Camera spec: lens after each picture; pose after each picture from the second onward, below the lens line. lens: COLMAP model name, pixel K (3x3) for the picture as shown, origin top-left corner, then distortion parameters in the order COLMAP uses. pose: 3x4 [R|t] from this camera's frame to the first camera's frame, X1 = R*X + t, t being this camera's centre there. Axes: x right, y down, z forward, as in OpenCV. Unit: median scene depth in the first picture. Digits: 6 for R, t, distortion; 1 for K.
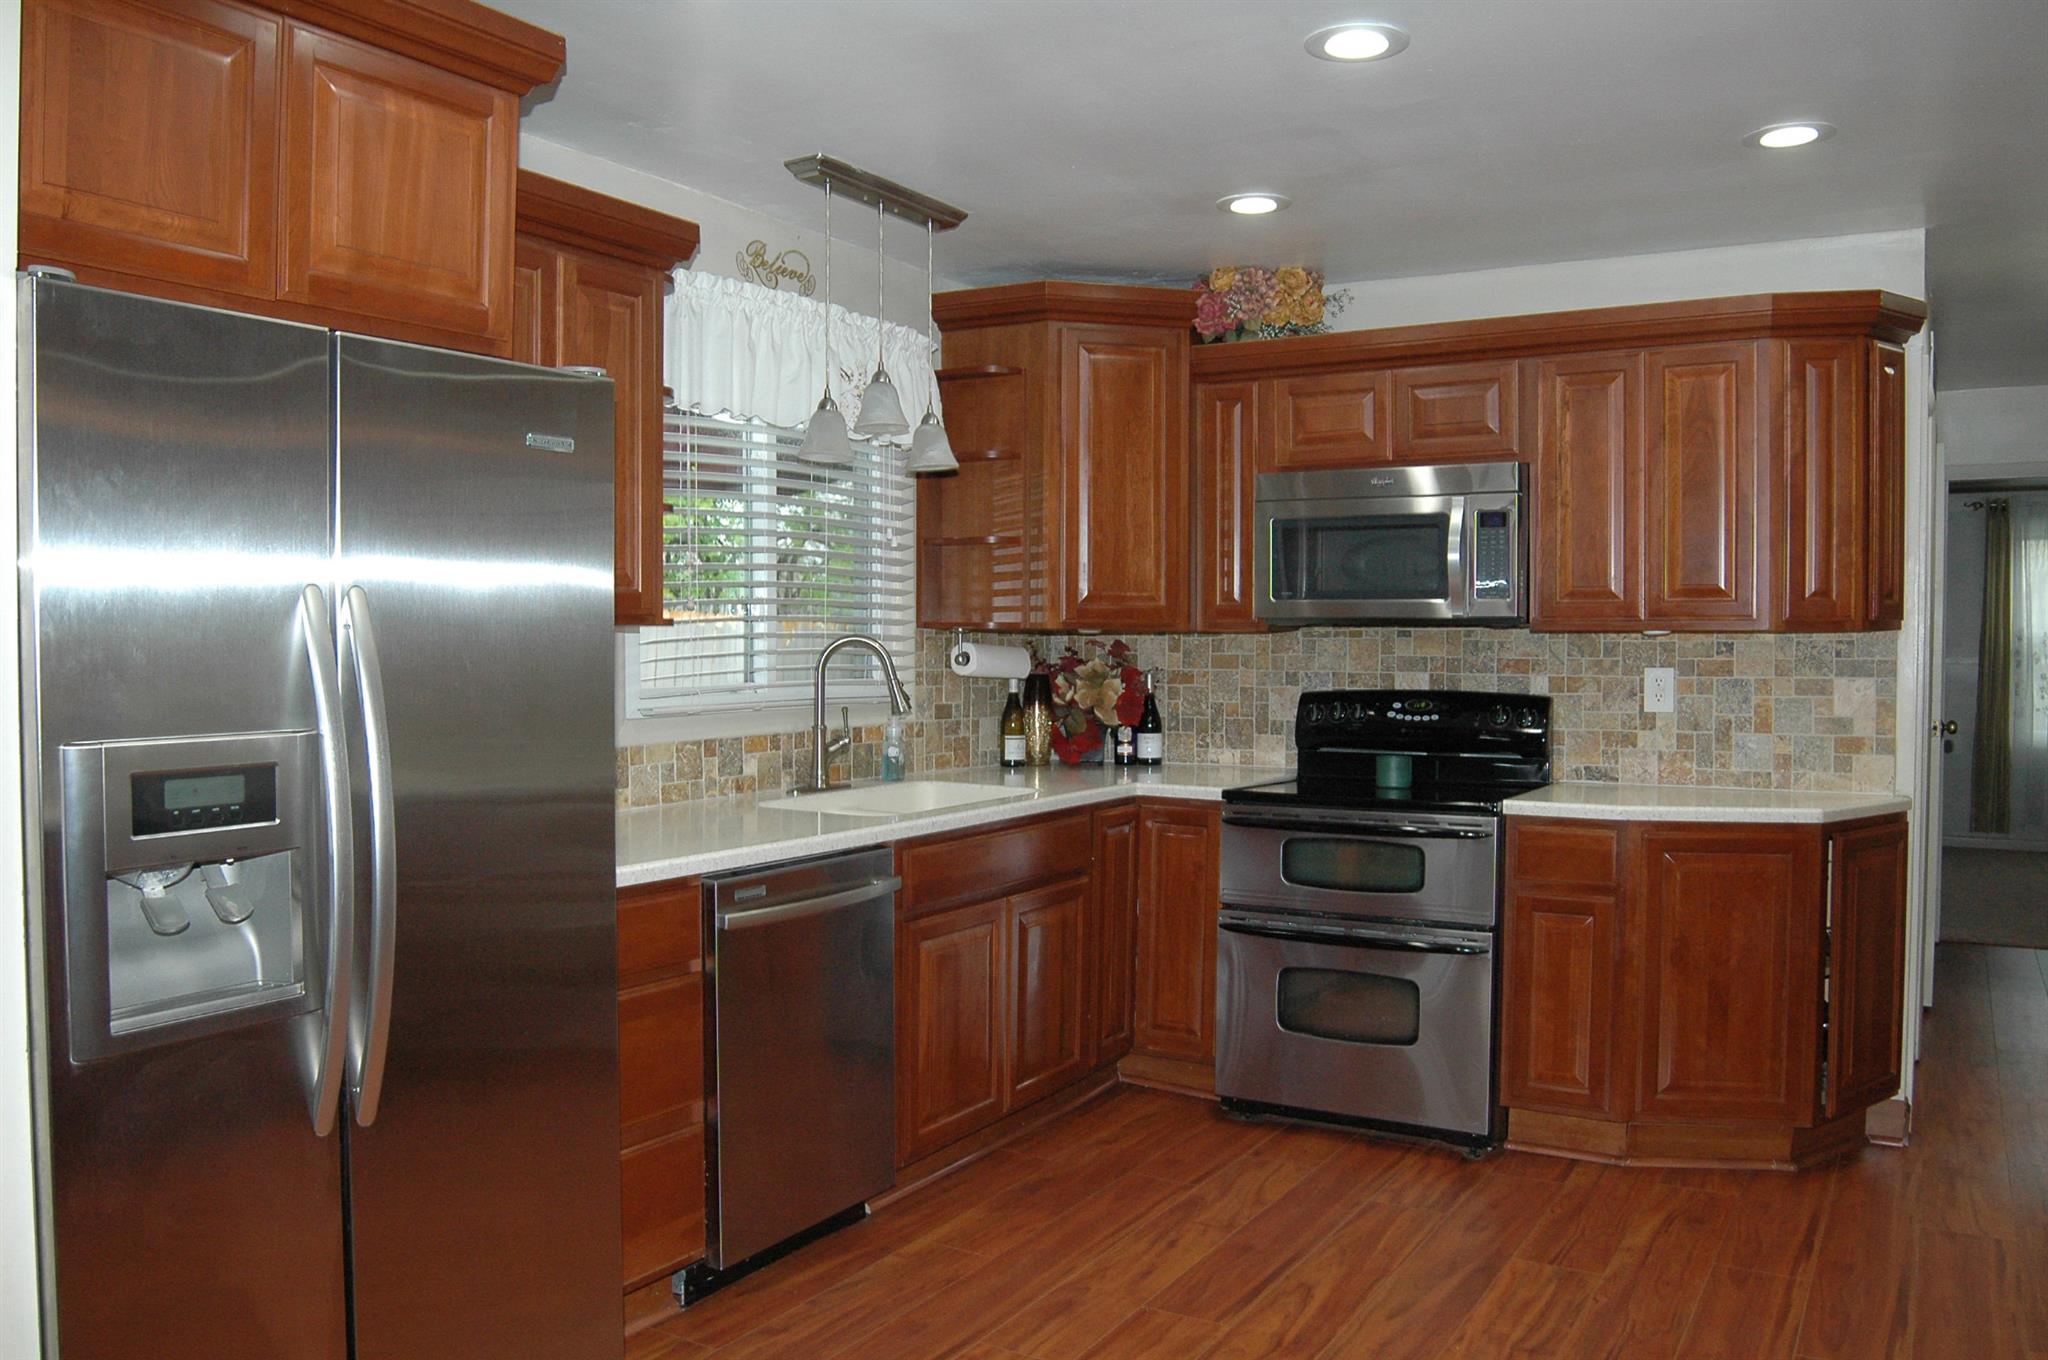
lens RADIAL K [[1637.3, 0, 1024.6], [0, 1637.3, 681.6], [0, 0, 1]] dist [-0.096723, 0.052147]
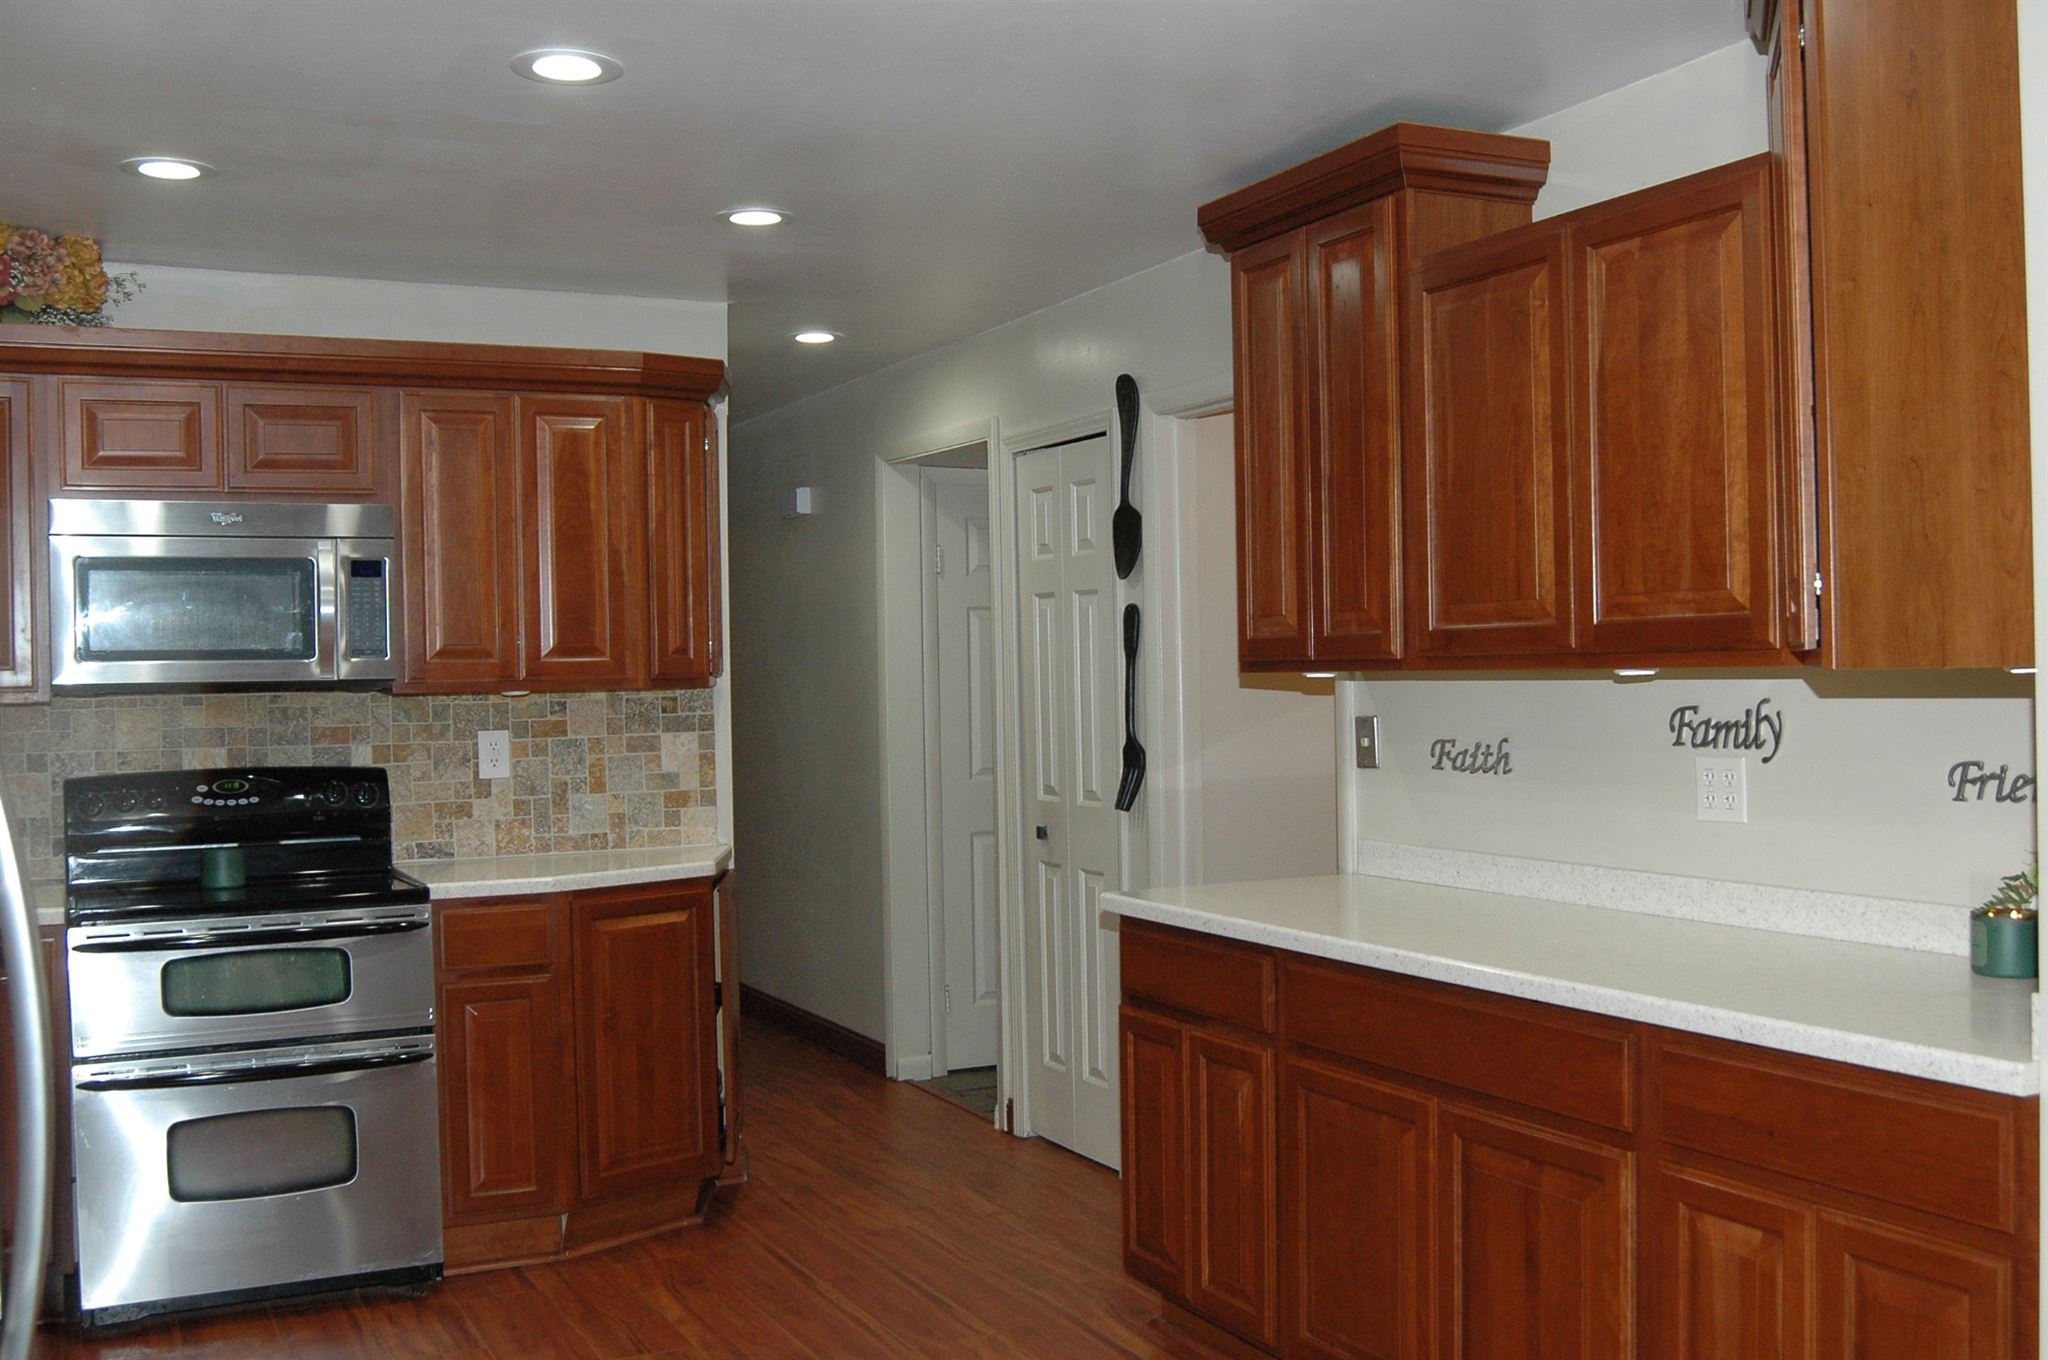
lens RADIAL K [[2050.2, 0, 1026.2], [0, 2050.2, 680.0], [0, 0, 1]] dist [-0.076449, 0.000000]
pose [[0.531360, -0.015555, 0.847004, -0.449648], [0.041917, 0.999089, -0.007949, -0.015801], [-0.846109, 0.039728, 0.531528, 0.115175]]
